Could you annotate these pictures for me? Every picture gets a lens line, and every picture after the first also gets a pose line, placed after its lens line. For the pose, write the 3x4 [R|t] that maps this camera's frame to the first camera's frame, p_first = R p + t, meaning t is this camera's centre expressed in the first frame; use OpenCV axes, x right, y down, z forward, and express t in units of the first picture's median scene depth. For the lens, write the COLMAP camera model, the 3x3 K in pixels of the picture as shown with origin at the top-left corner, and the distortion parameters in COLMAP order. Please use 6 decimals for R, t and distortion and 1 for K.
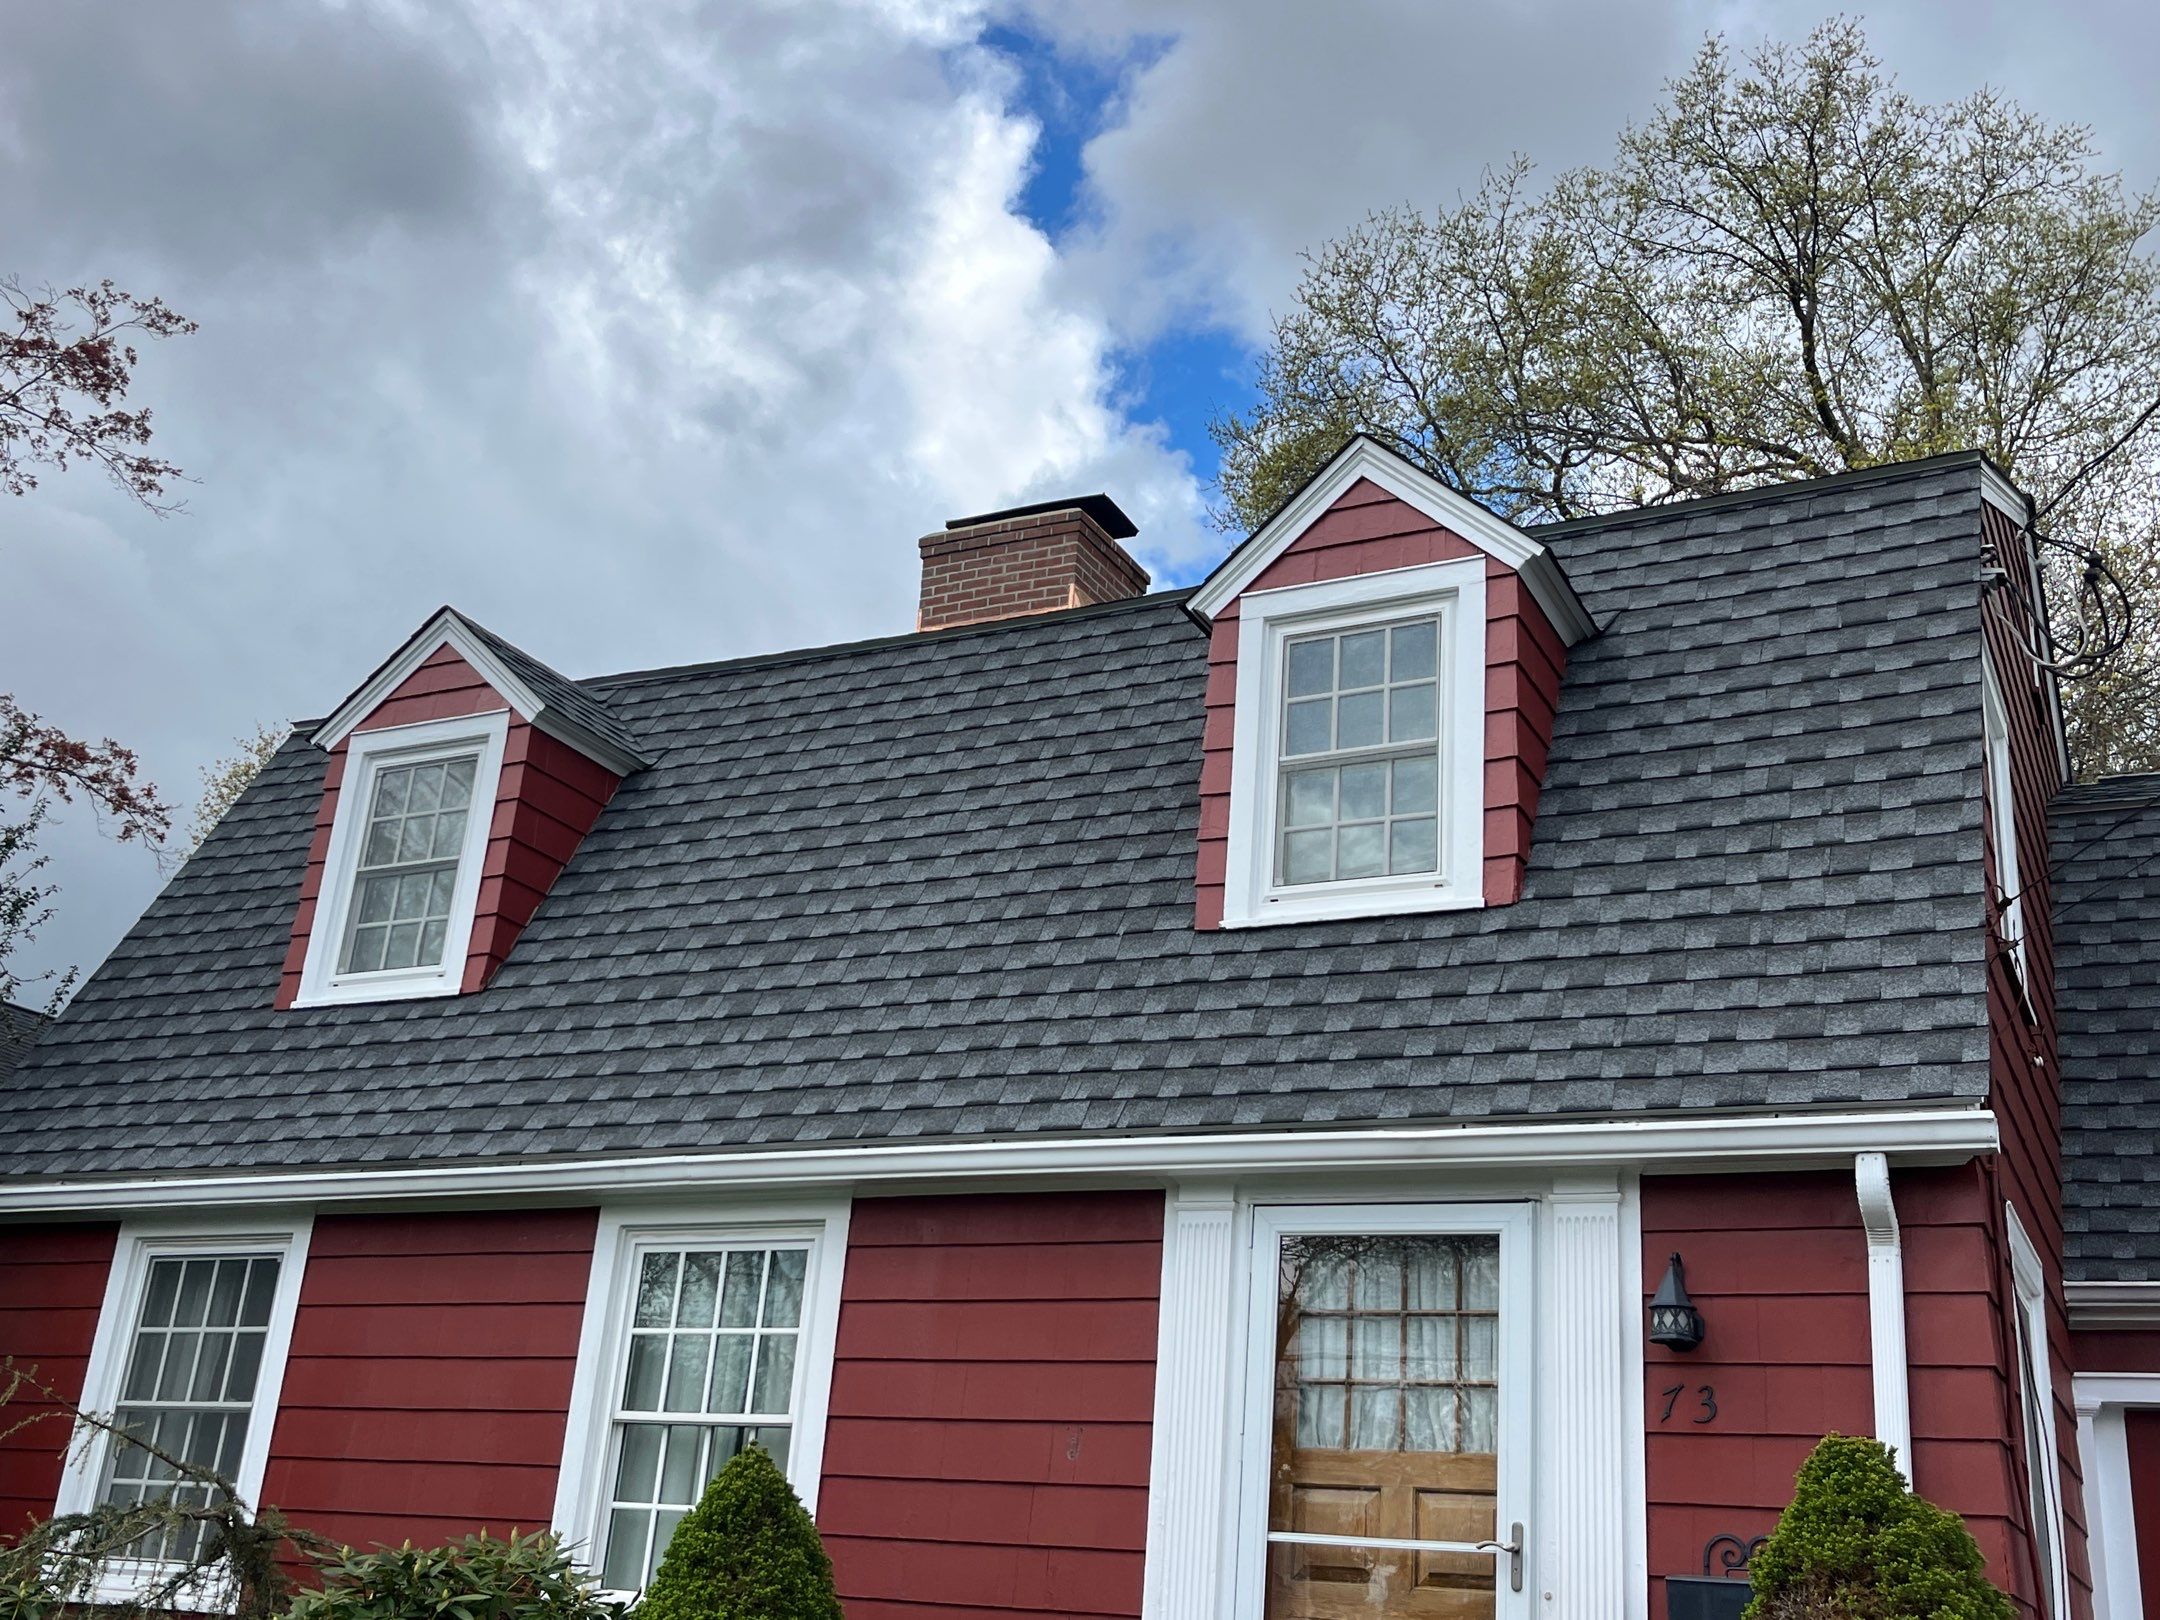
lens RADIAL K [[2194.0, 0, 1089.5], [0, 2194.0, 815.3], [0, 0, 1]] dist [0.102451, -0.252224]
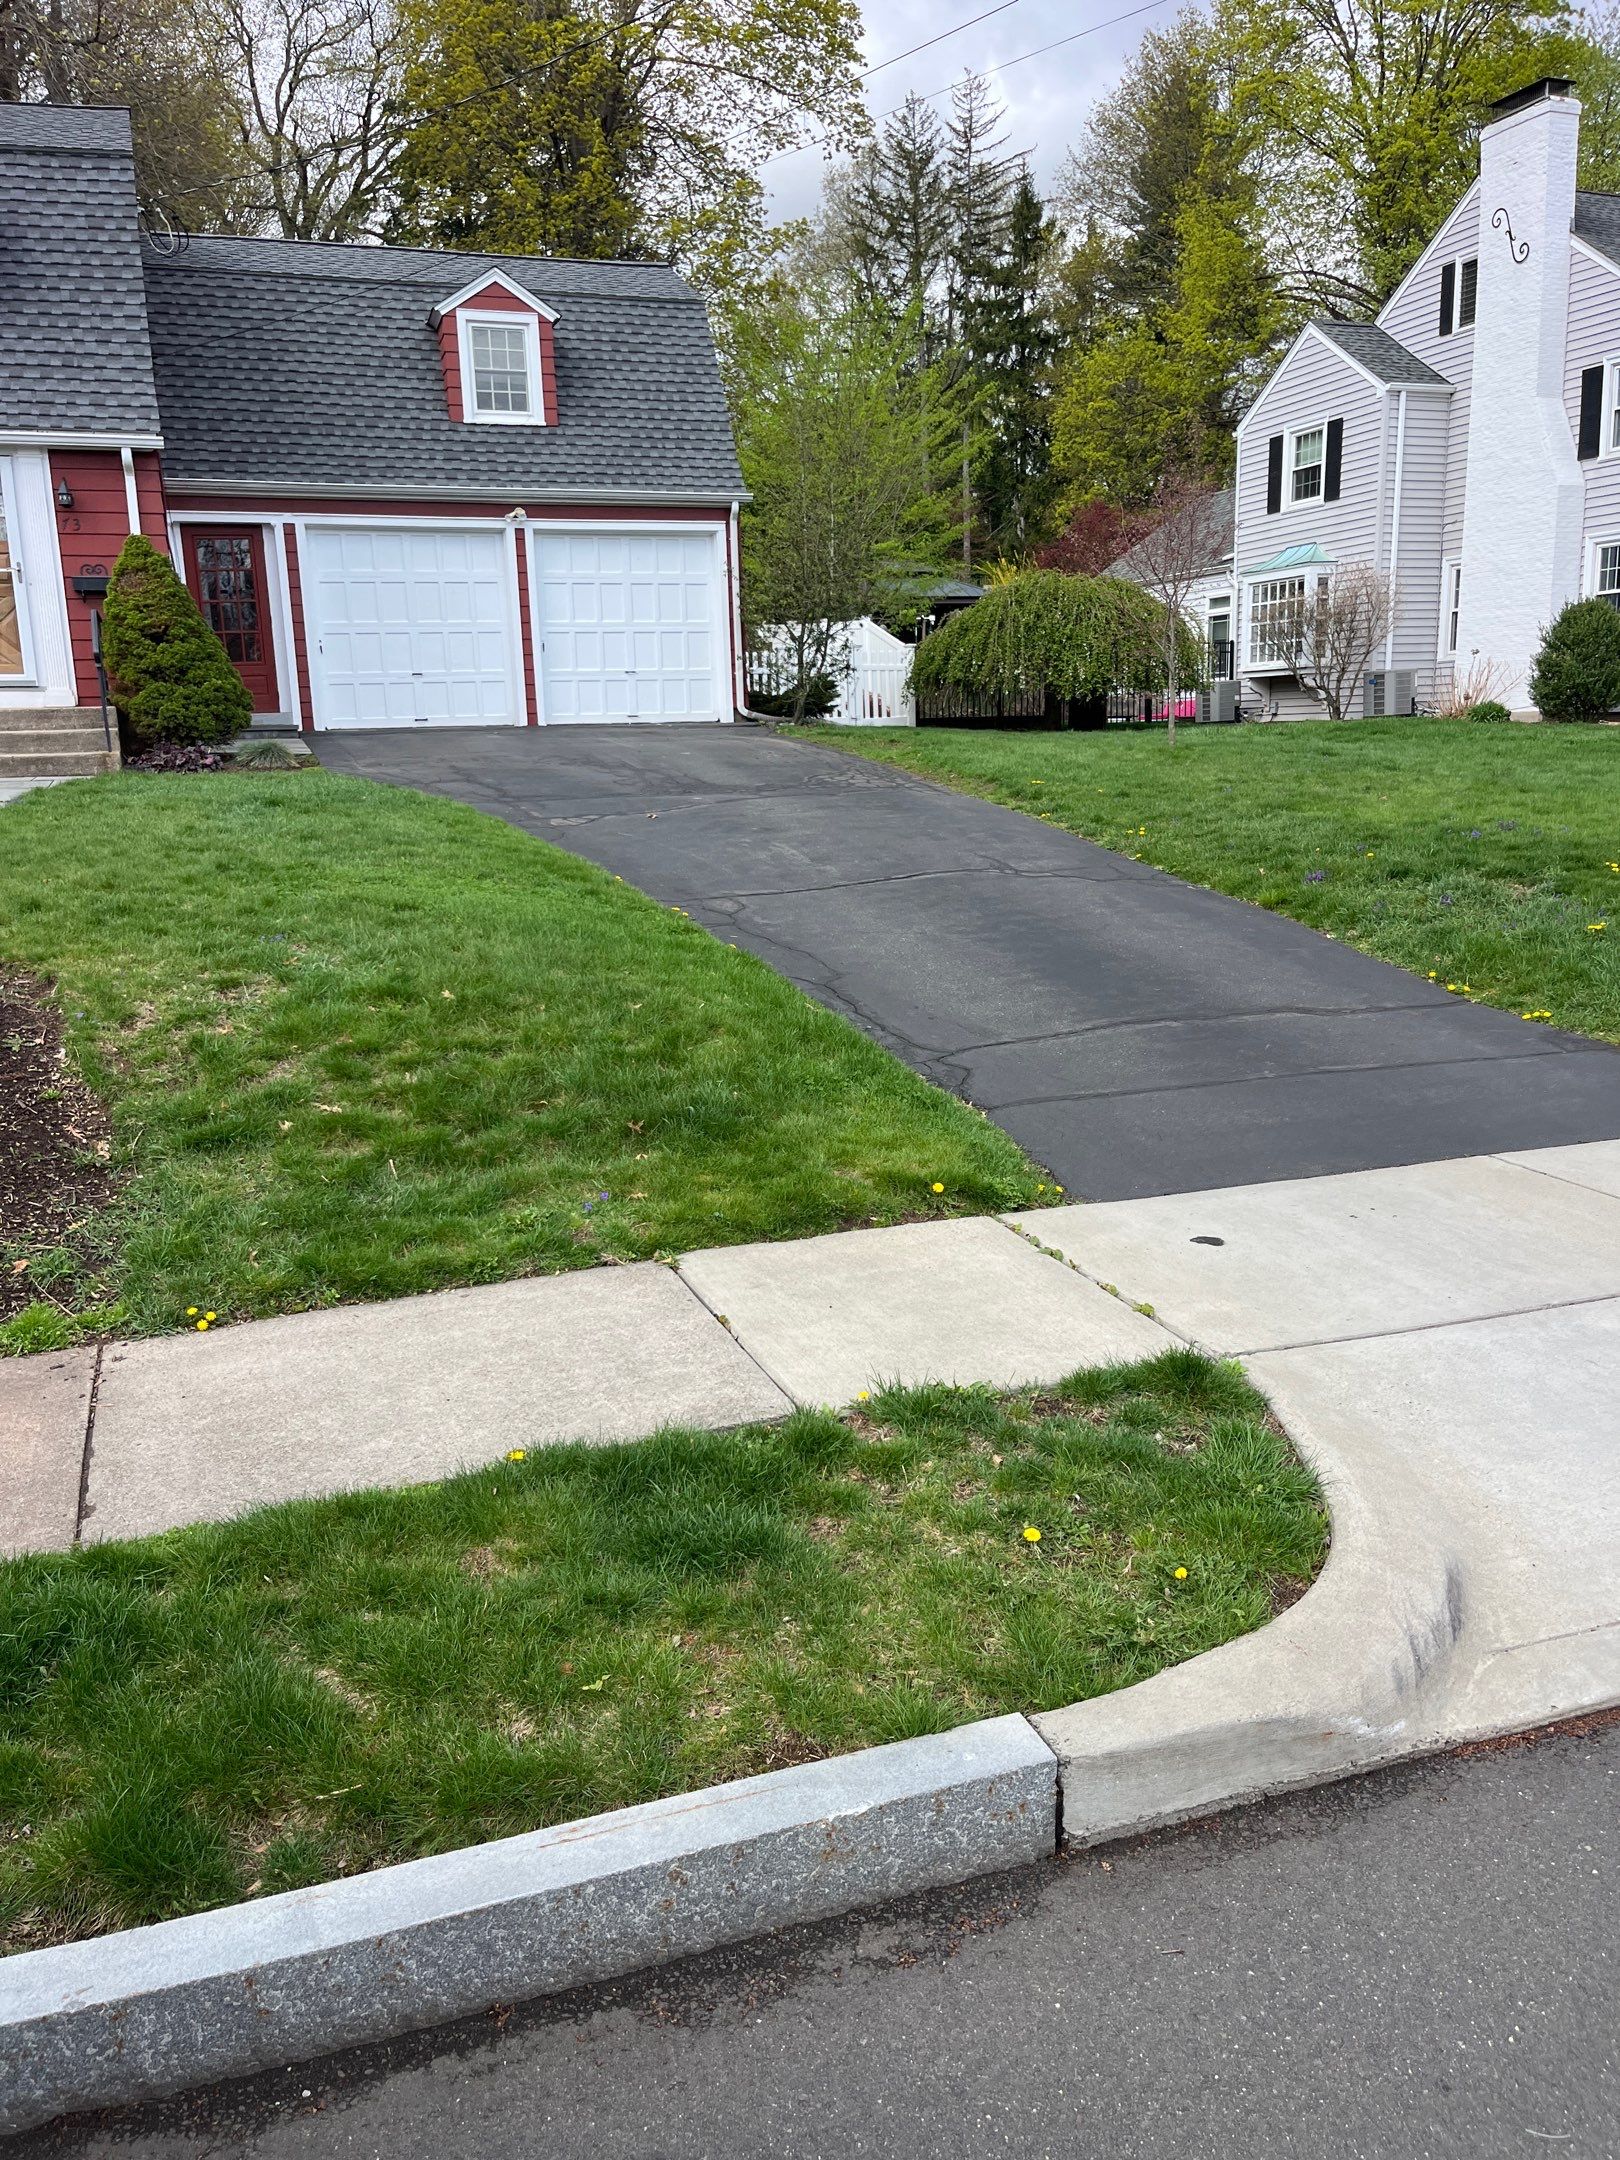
lens RADIAL K [[1630.6, 0, 804.5], [0, 1630.6, 1083.8], [0, 0, 1]] dist [0.025594, -0.002365]
pose [[0.679061, -0.242156, 0.692991, -0.656121], [-0.190826, 0.853340, 0.485177, -0.310012], [-0.708845, -0.461706, 0.533260, -1.083805]]
